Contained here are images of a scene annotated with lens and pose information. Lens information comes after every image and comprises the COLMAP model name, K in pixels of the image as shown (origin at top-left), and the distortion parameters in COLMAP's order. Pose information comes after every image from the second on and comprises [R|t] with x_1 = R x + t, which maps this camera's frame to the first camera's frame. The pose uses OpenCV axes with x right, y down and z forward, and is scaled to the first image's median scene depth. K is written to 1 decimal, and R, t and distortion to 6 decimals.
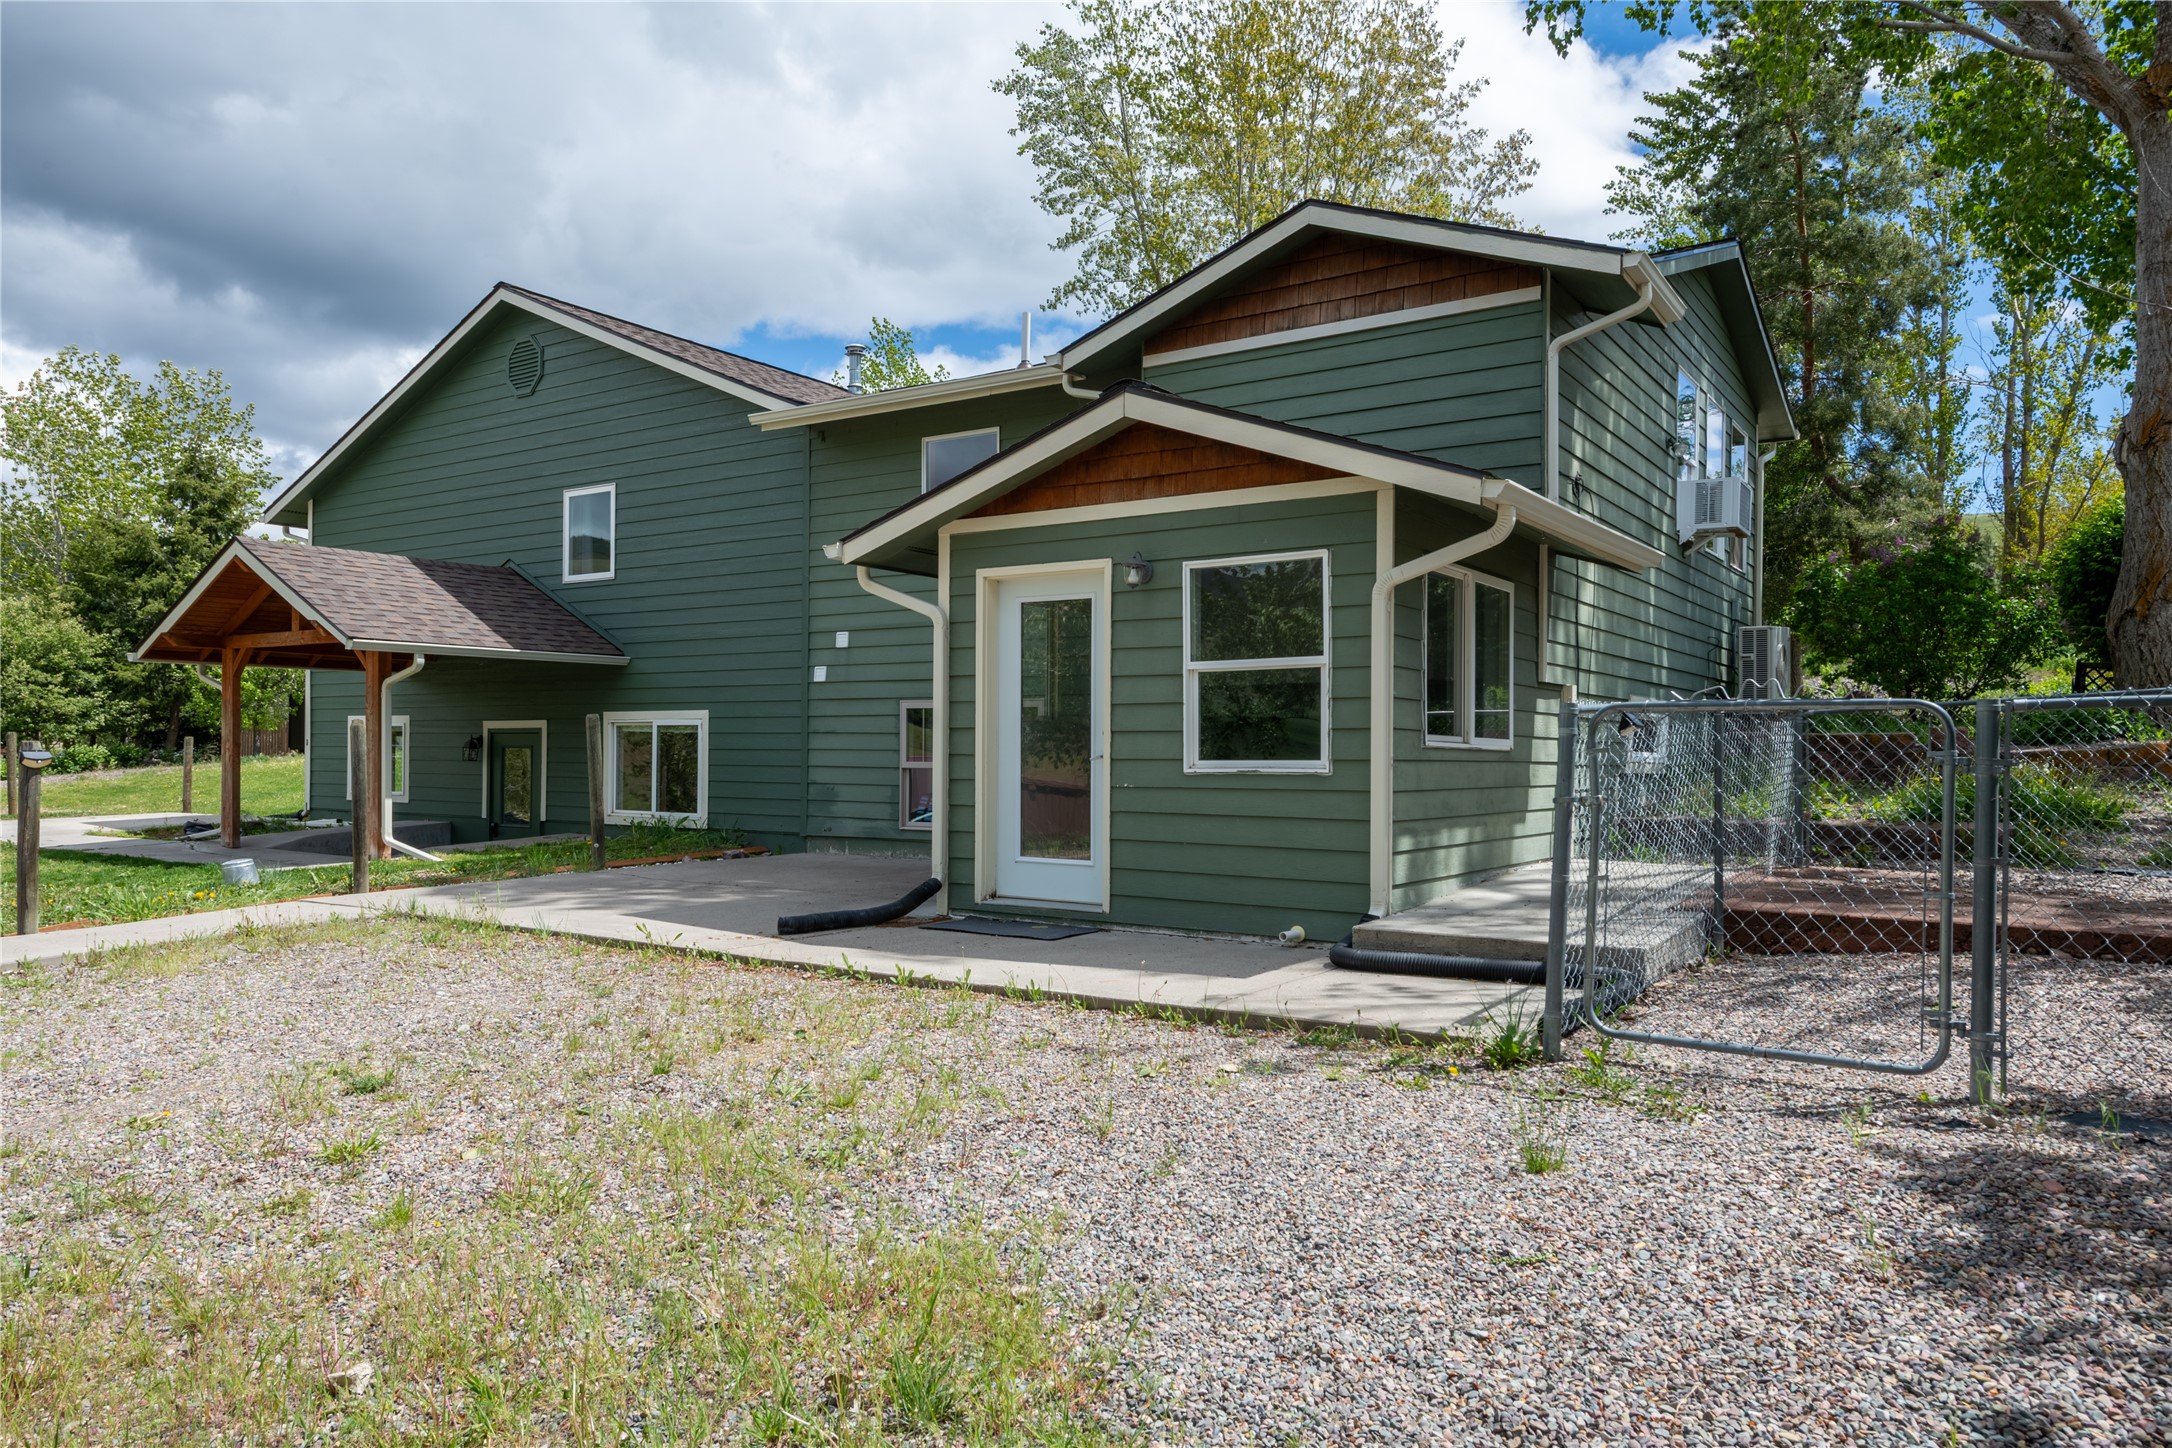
lens RADIAL K [[1454.1, 0, 1086.0], [0, 1454.1, 724.0], [0, 0, 1]] dist [0.003980, 0.000396]
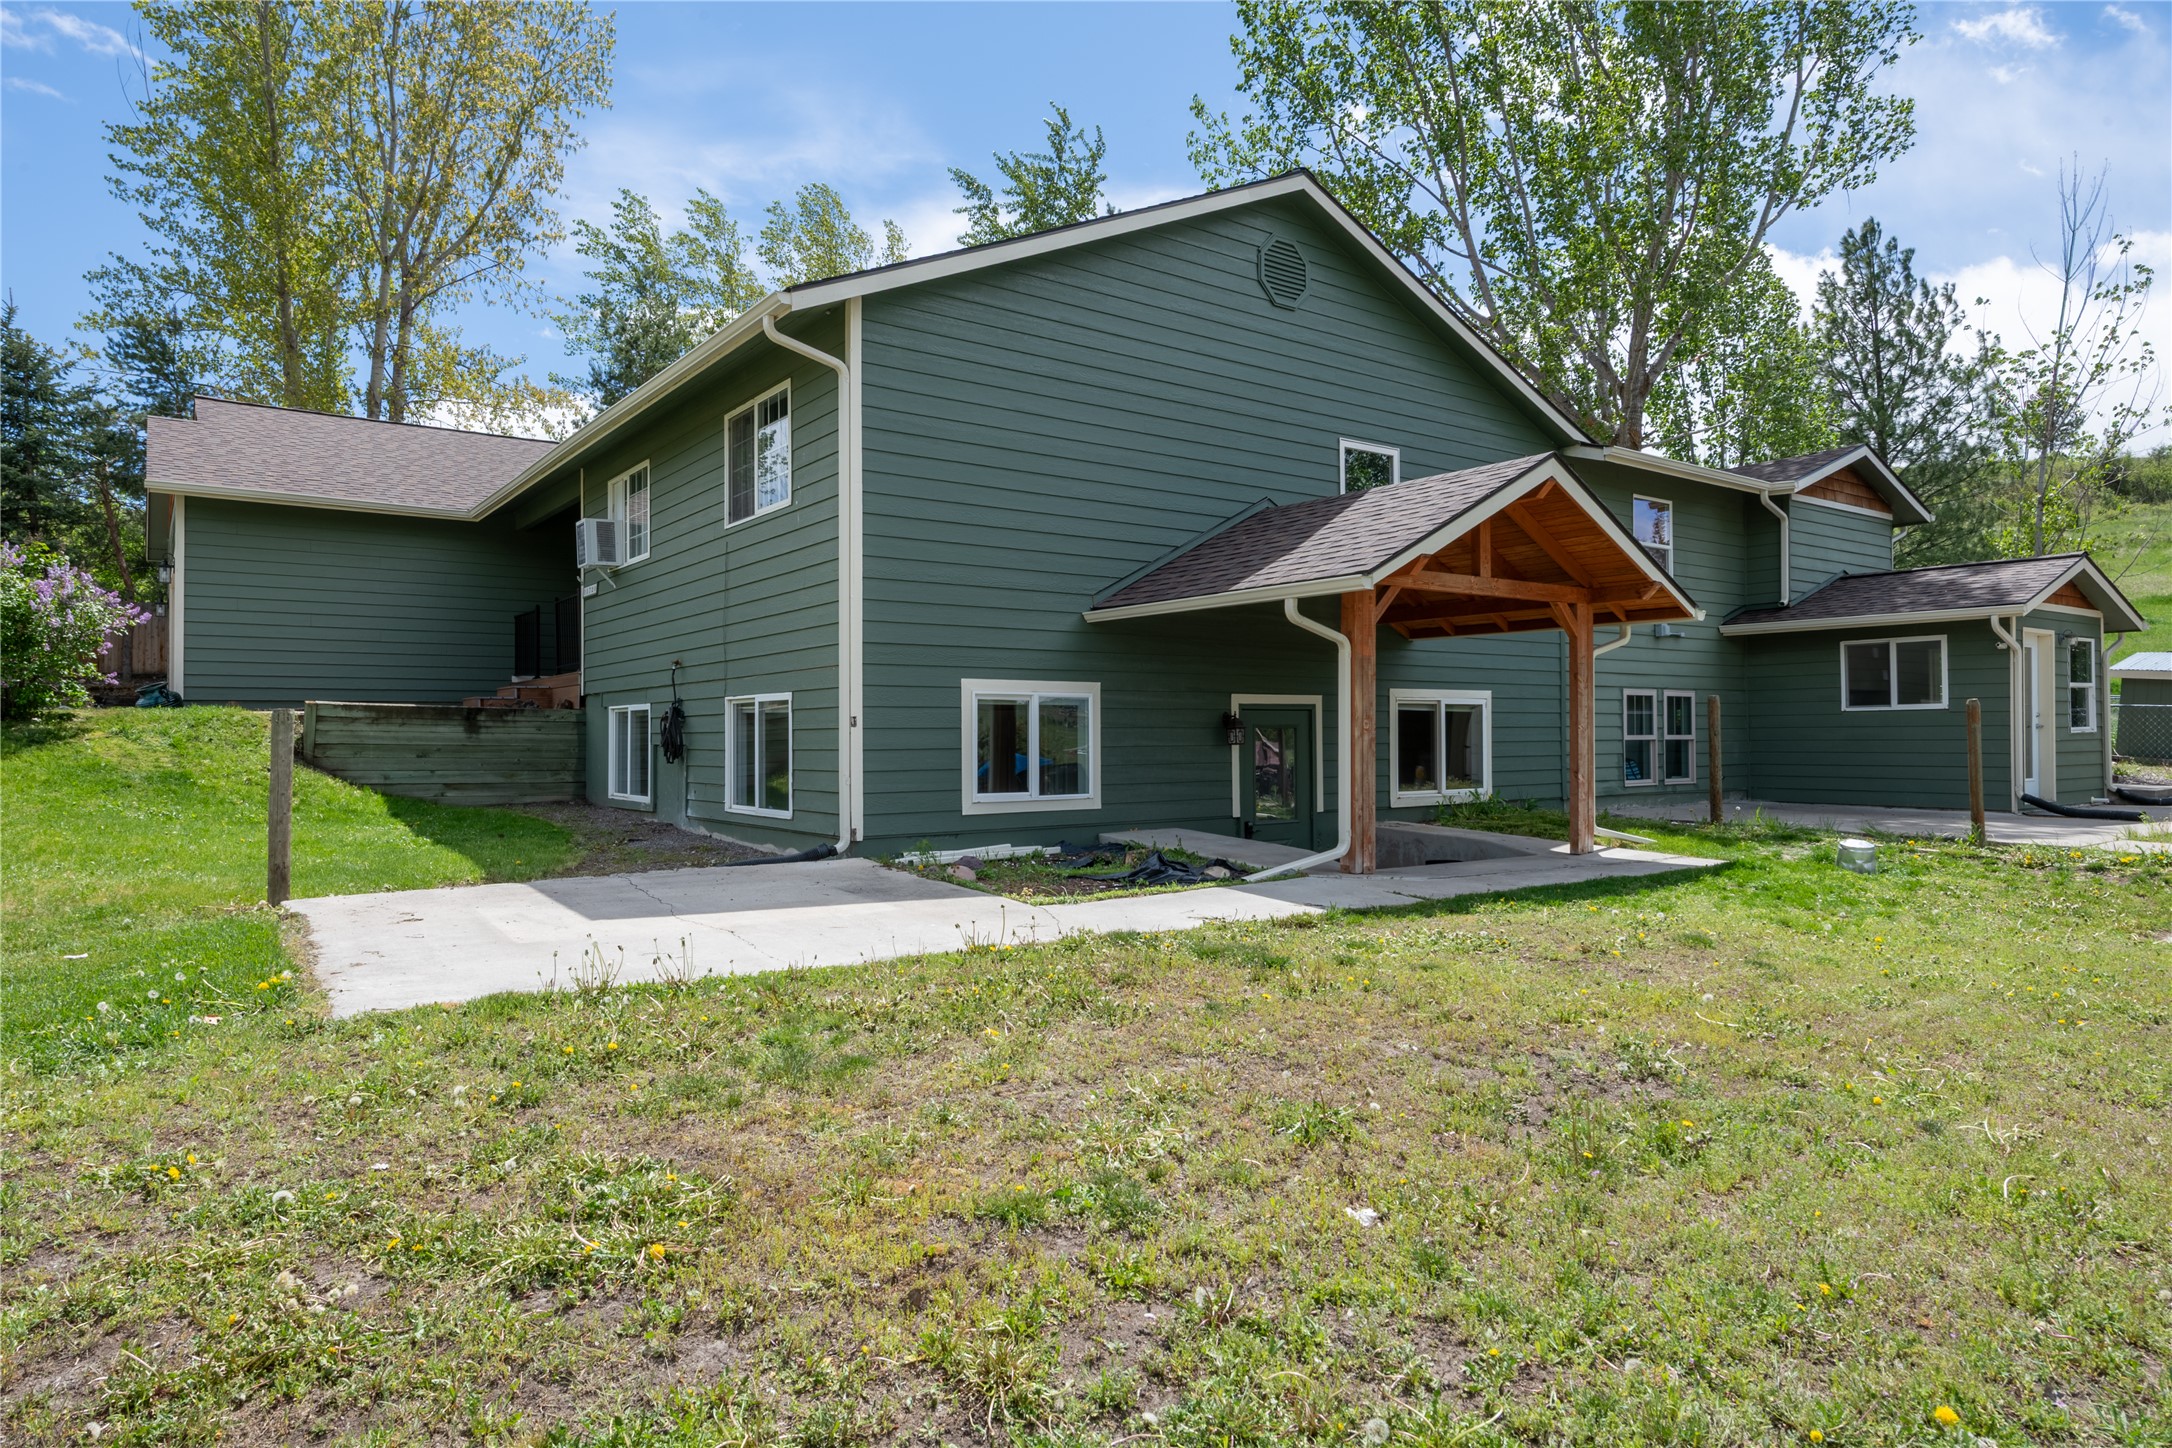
lens RADIAL K [[1278.1, 0, 1047.4], [0, 1278.1, 757.6], [0, 0, 1]] dist [-0.001105, -0.000871]
pose [[0.357628, -0.014762, 0.933748, -2.220991], [-0.005566, 0.999824, 0.017939, 0.044229], [-0.933848, -0.011612, 0.357482, 1.696817]]
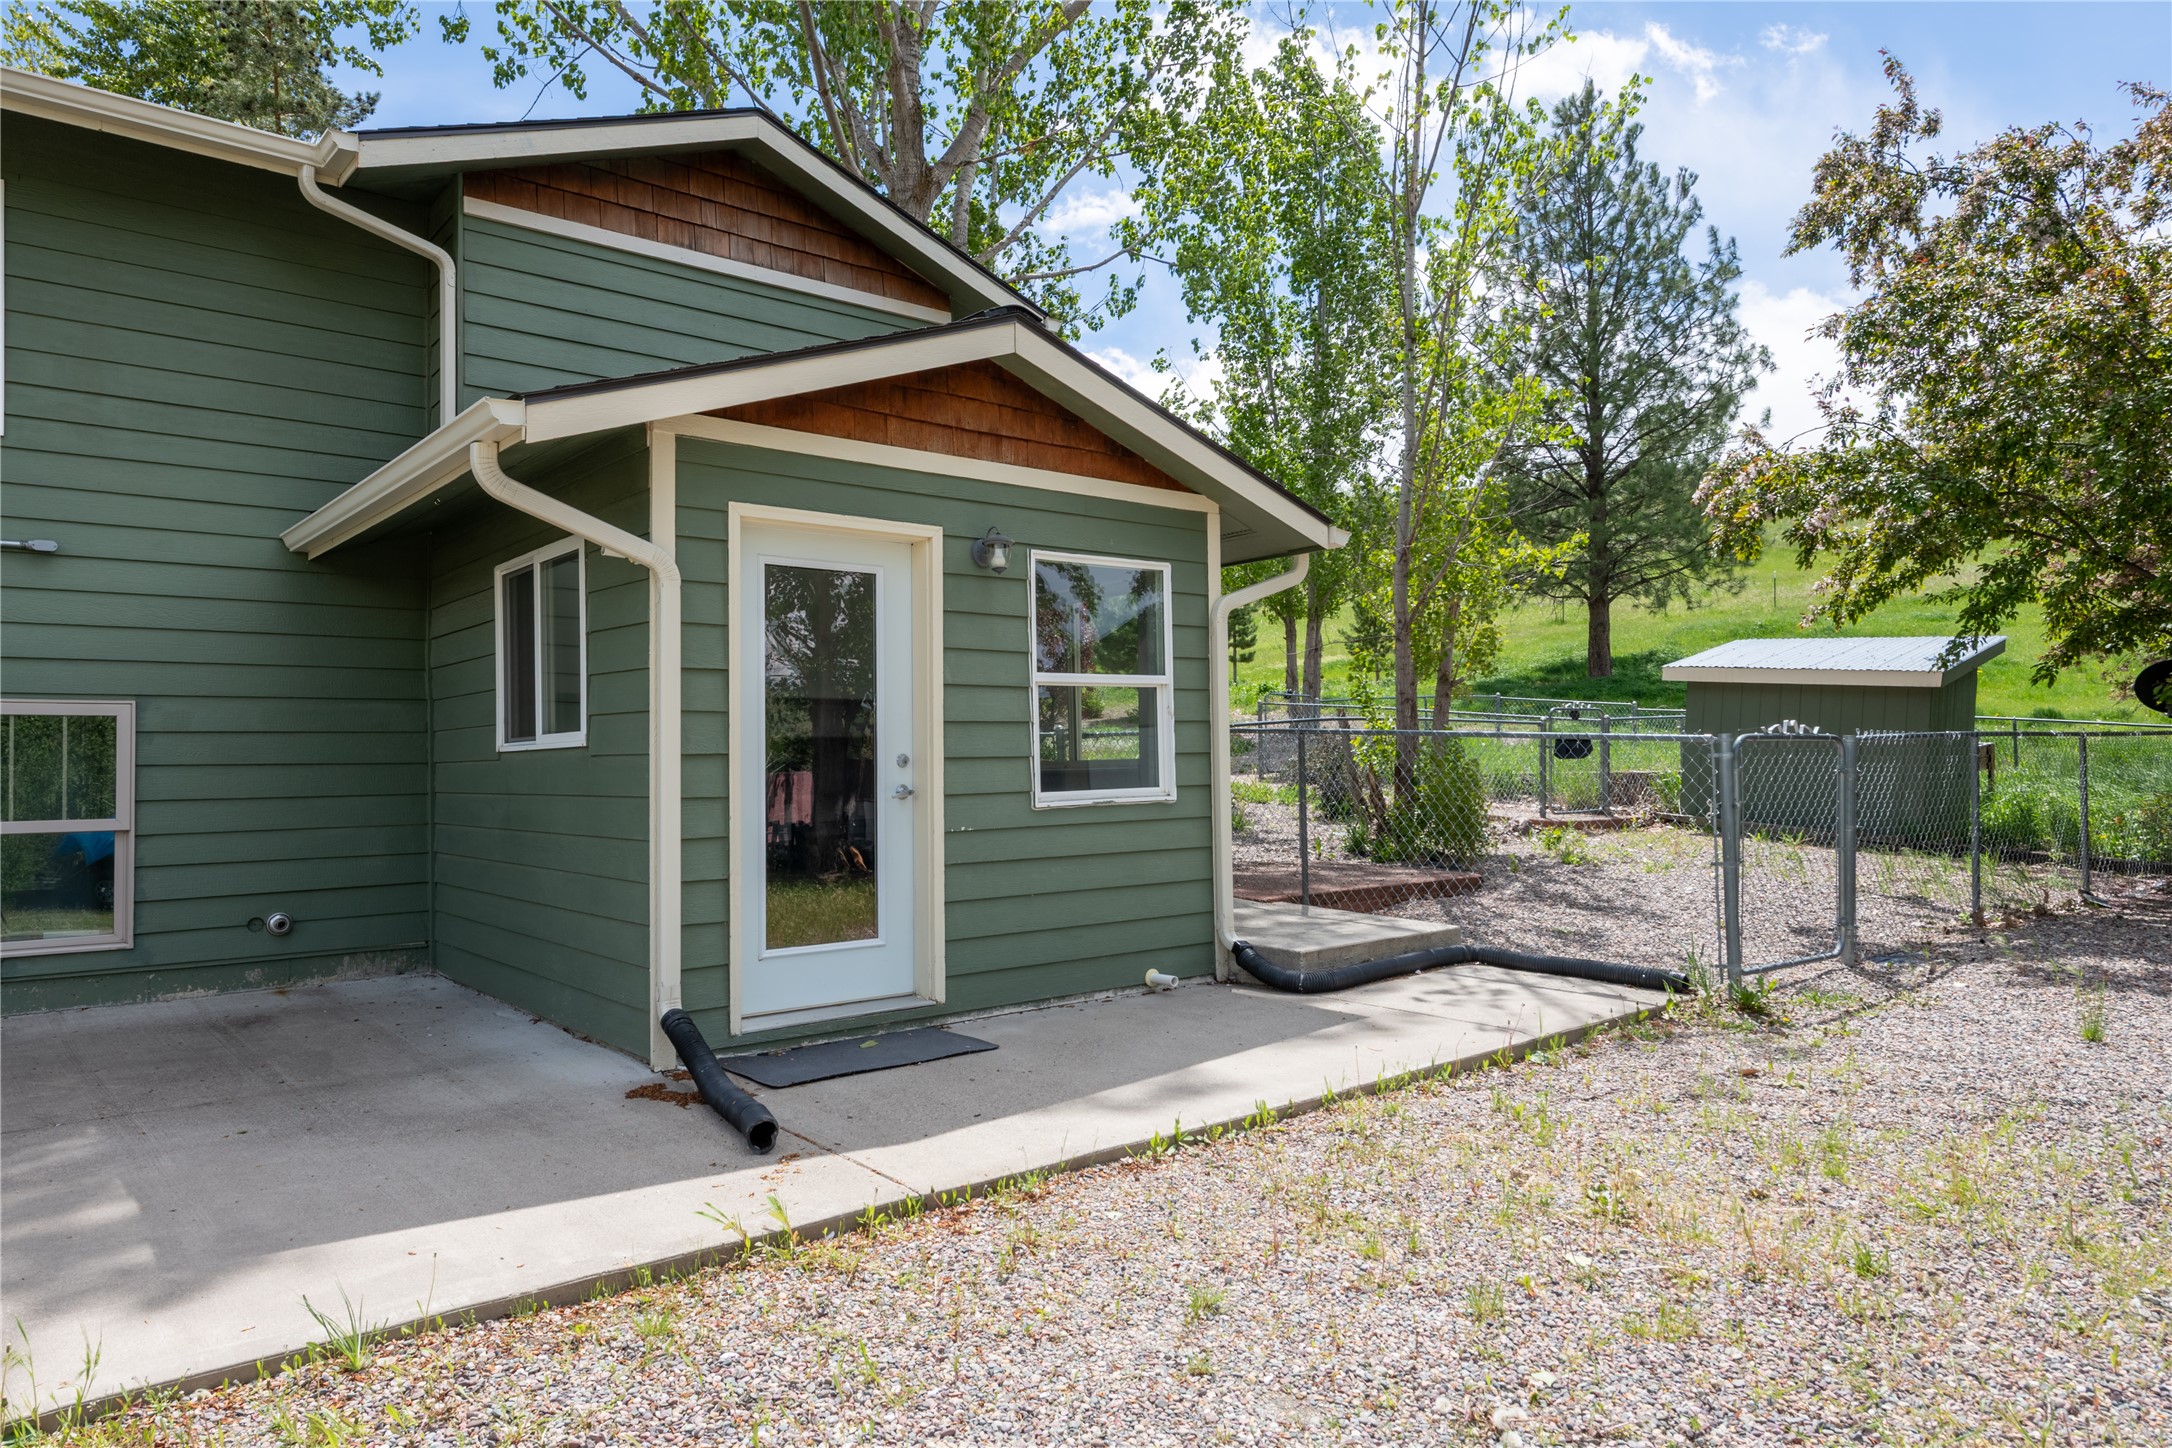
lens RADIAL K [[1369.3, 0, 1086.0], [0, 1369.3, 724.0], [0, 0, 1]] dist [0.014708, -0.001604]
pose [[0.281542, 0.017169, 0.959395, -0.635538], [-0.000642, 0.999843, -0.017705, 0.000109], [-0.959549, 0.004369, 0.281508, 0.727275]]
